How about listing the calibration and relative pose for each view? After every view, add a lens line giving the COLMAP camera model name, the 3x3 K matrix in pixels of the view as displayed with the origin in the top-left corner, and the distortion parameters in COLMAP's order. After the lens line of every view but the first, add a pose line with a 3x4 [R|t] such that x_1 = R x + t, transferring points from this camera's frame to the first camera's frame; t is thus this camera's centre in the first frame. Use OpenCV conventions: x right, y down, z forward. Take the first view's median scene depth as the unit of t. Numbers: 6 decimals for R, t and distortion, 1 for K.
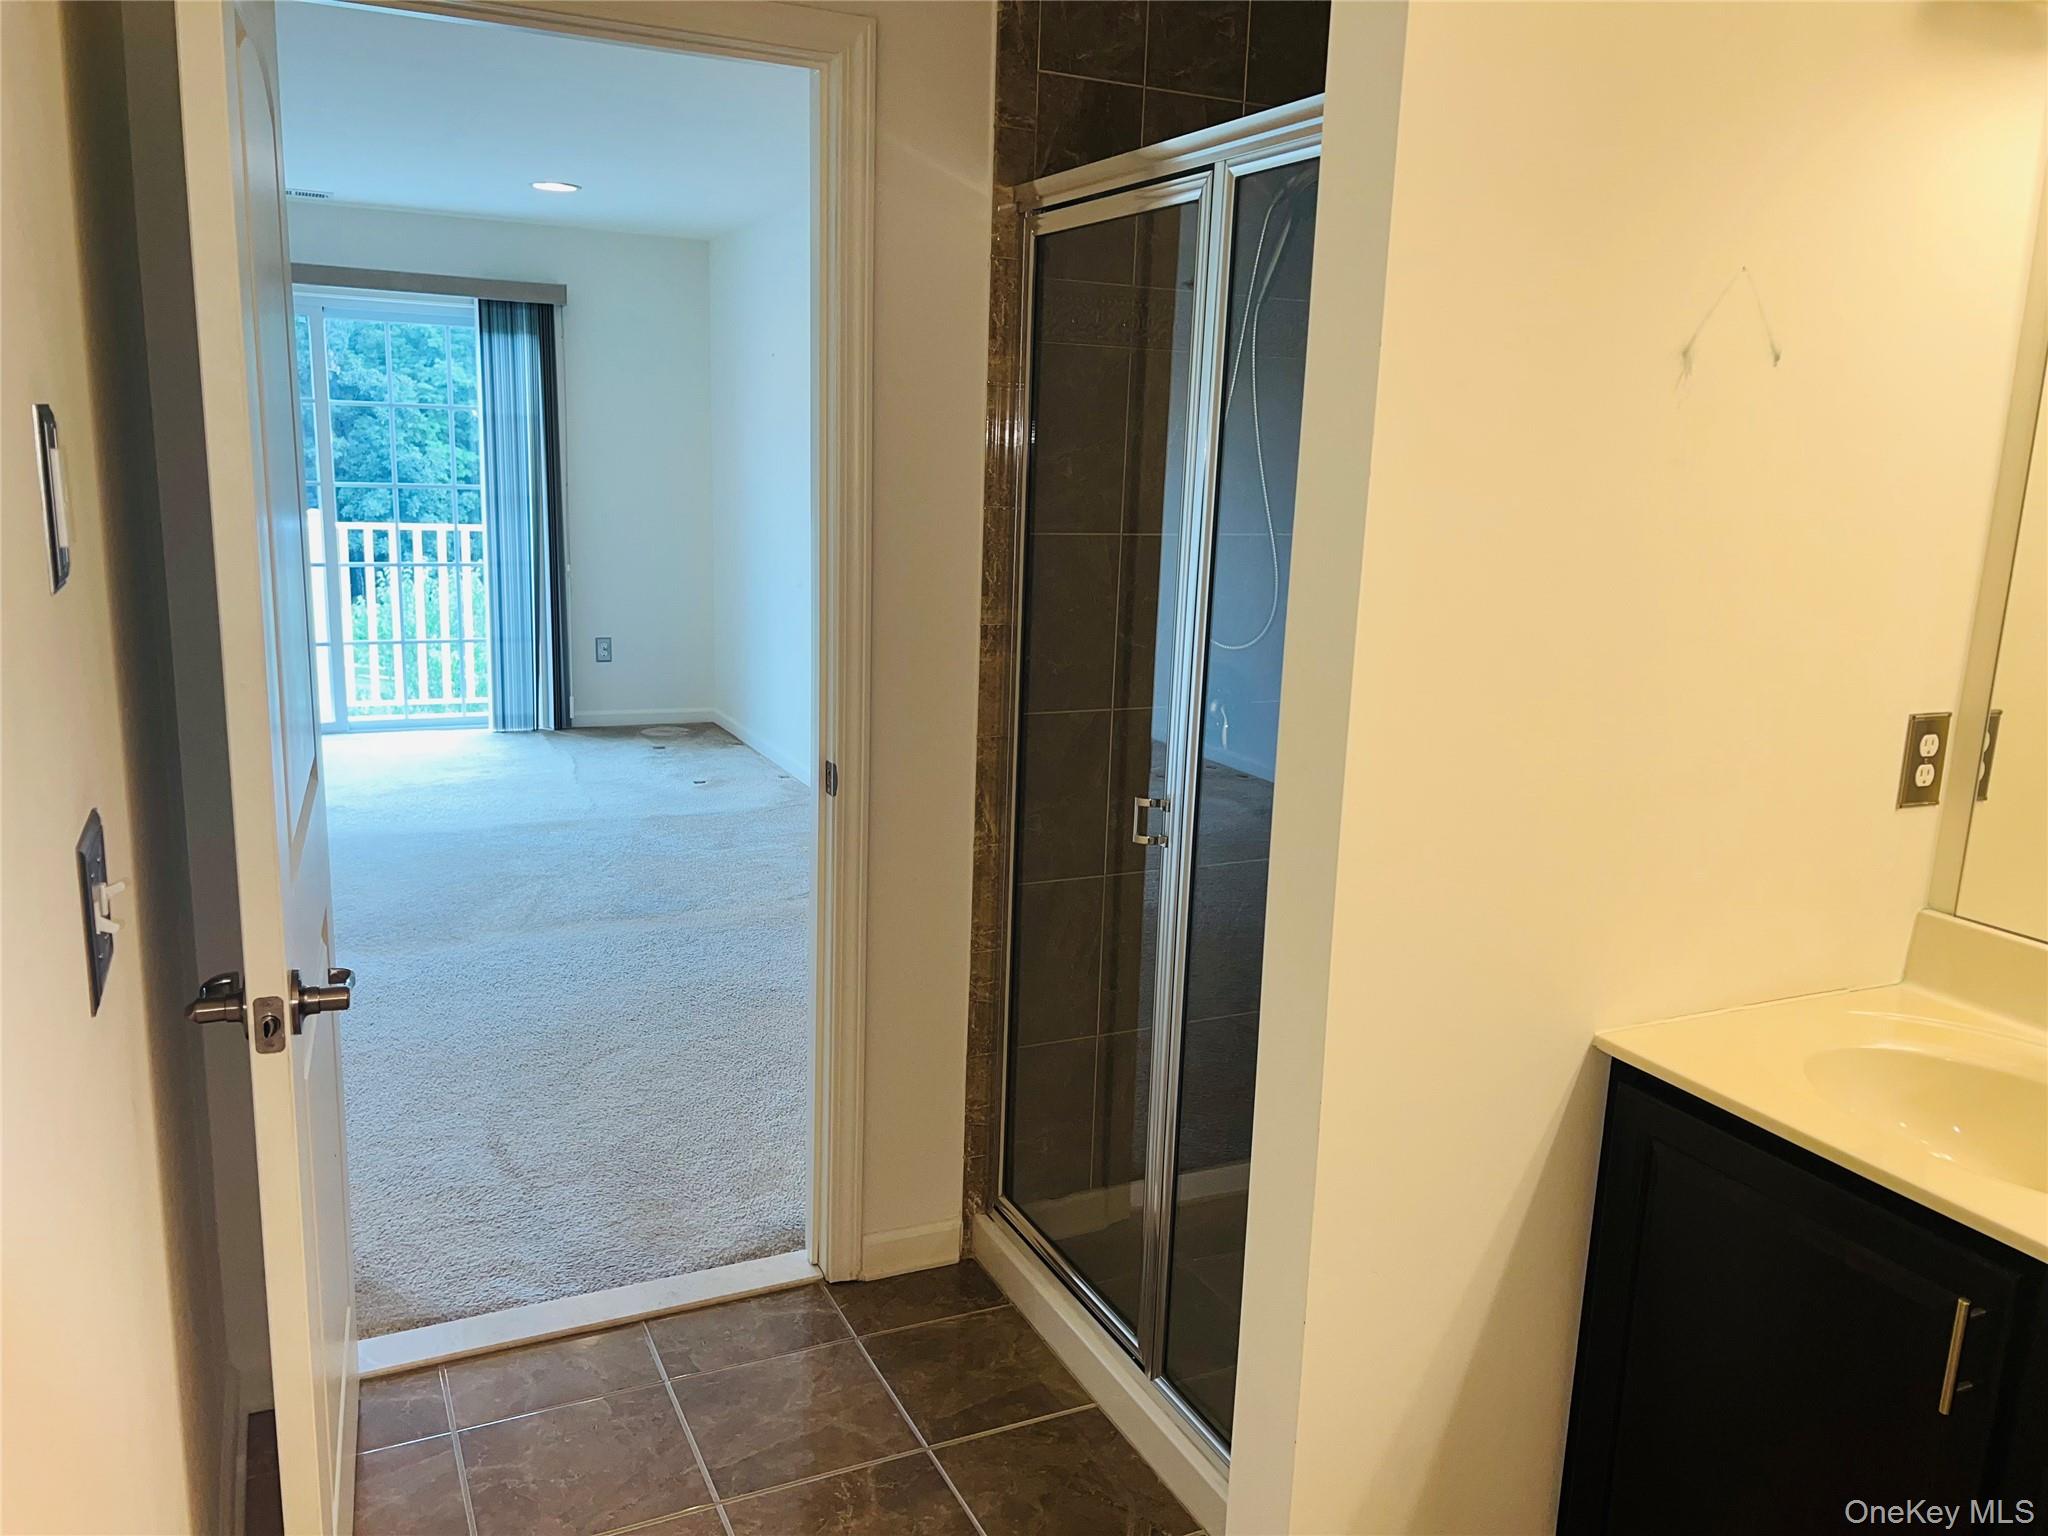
lens RADIAL K [[1548.0, 0, 1034.6], [0, 1548.0, 760.7], [0, 0, 1]] dist [0.051118, -0.019864]
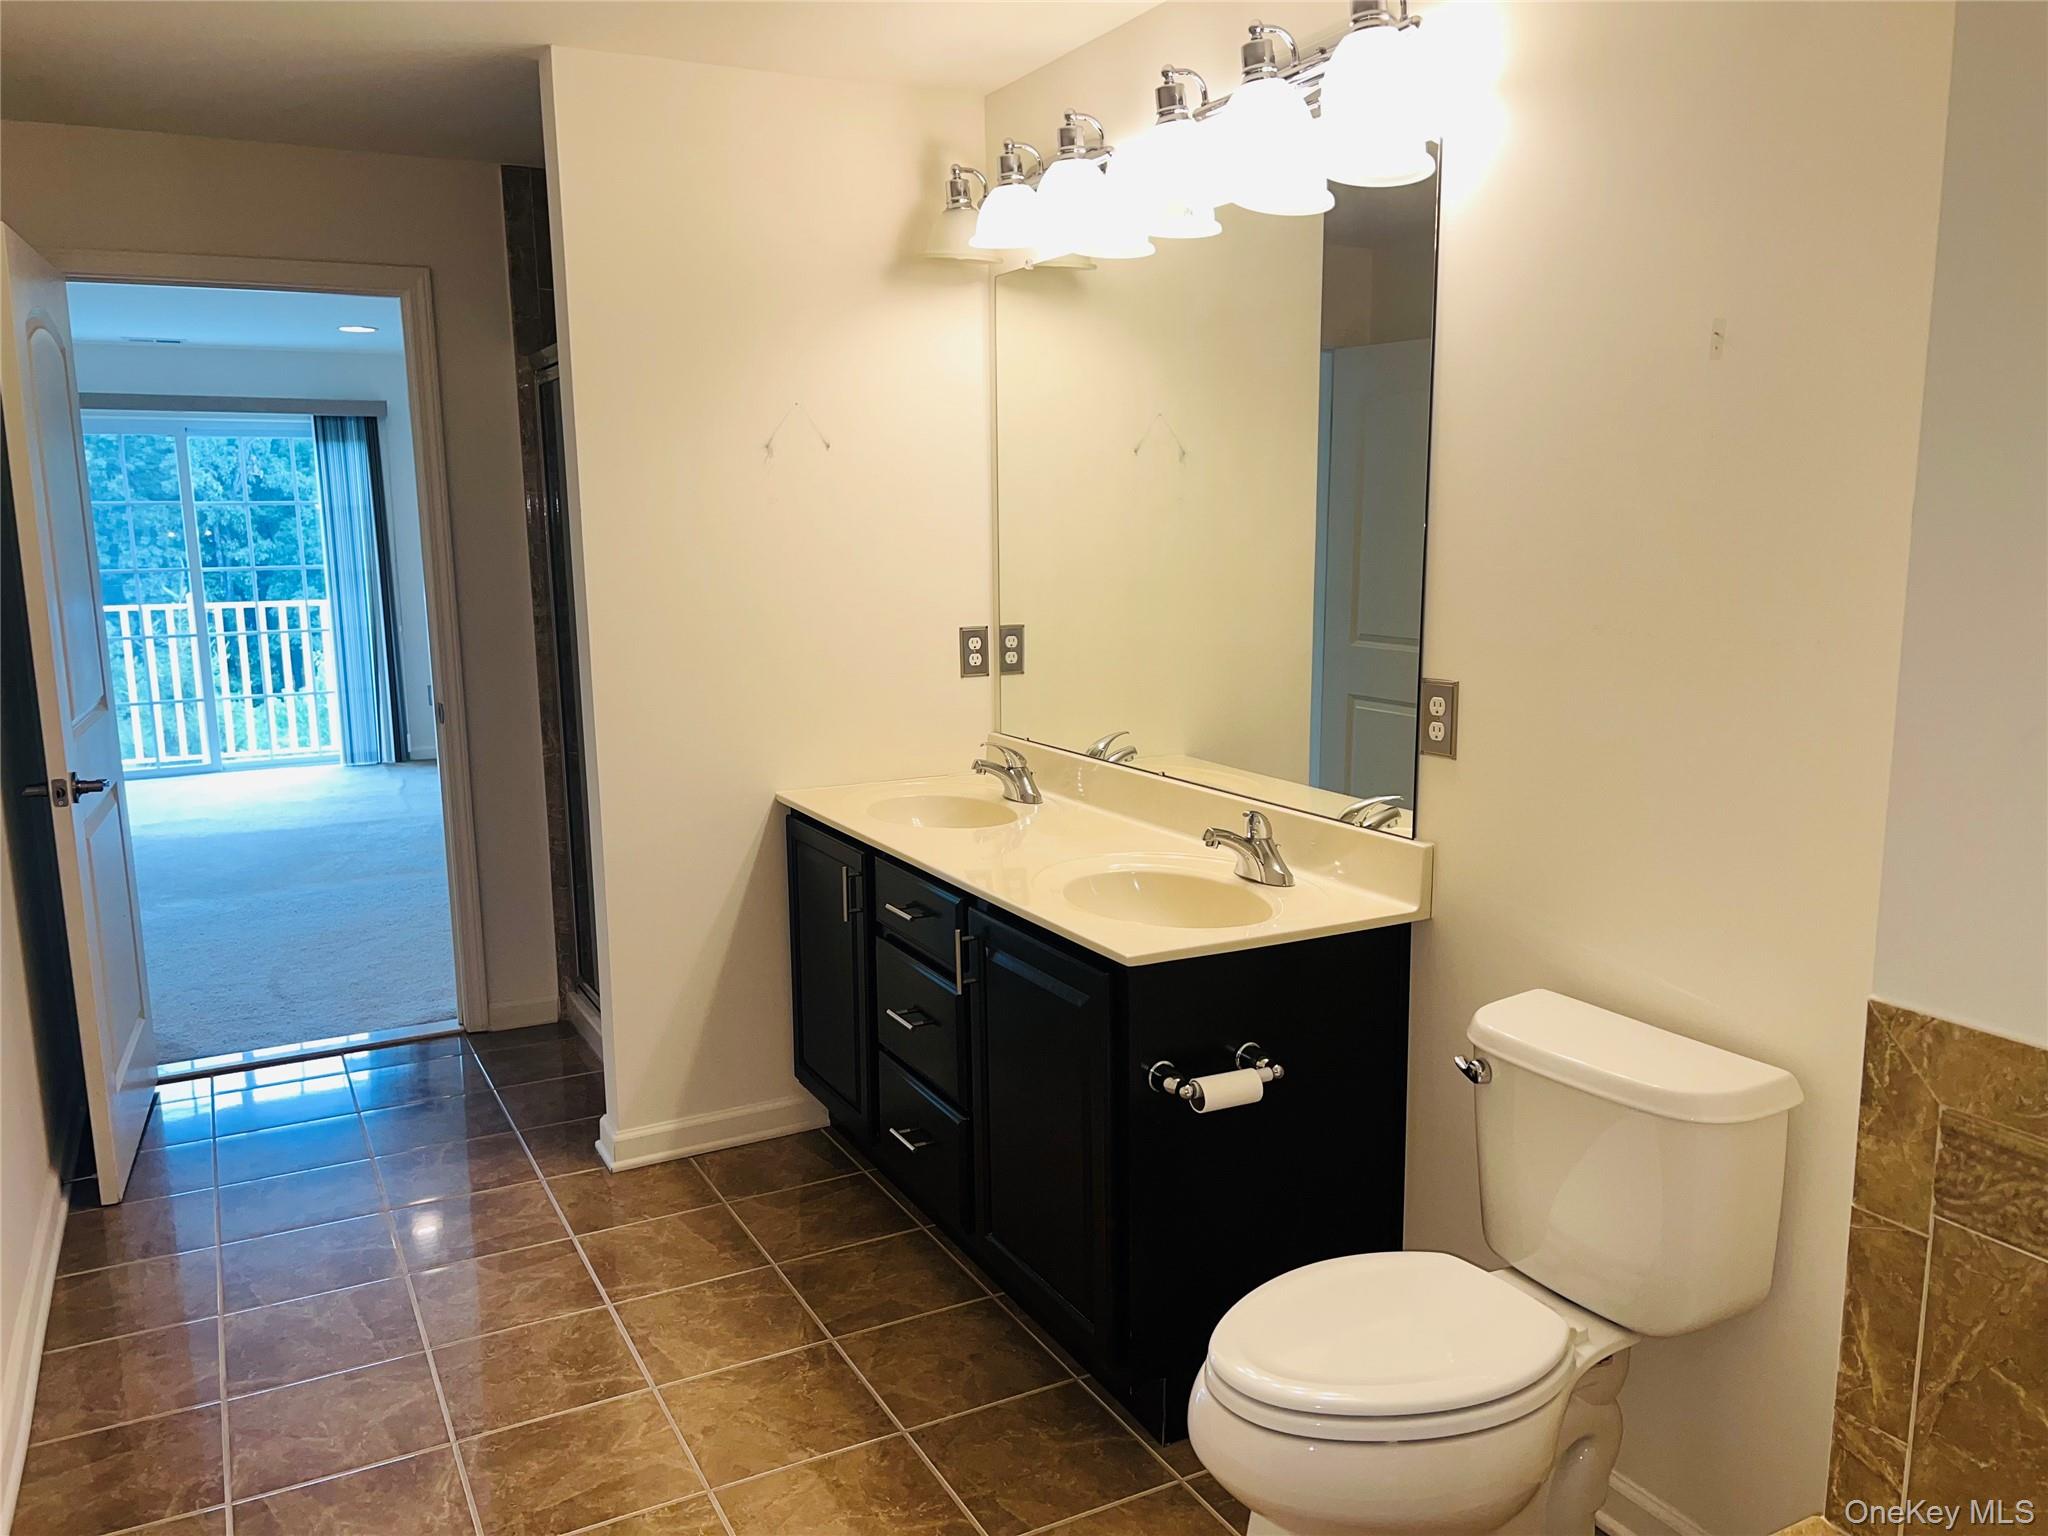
lens RADIAL K [[1548.0, 0, 1015.7], [0, 1548.0, 778.4], [0, 0, 1]] dist [0.051118, -0.019864]
pose [[0.998424, -0.052121, 0.020811, 0.196560], [0.052742, 0.998142, -0.030495, 0.073142], [-0.019182, 0.031545, 0.999318, -0.297986]]
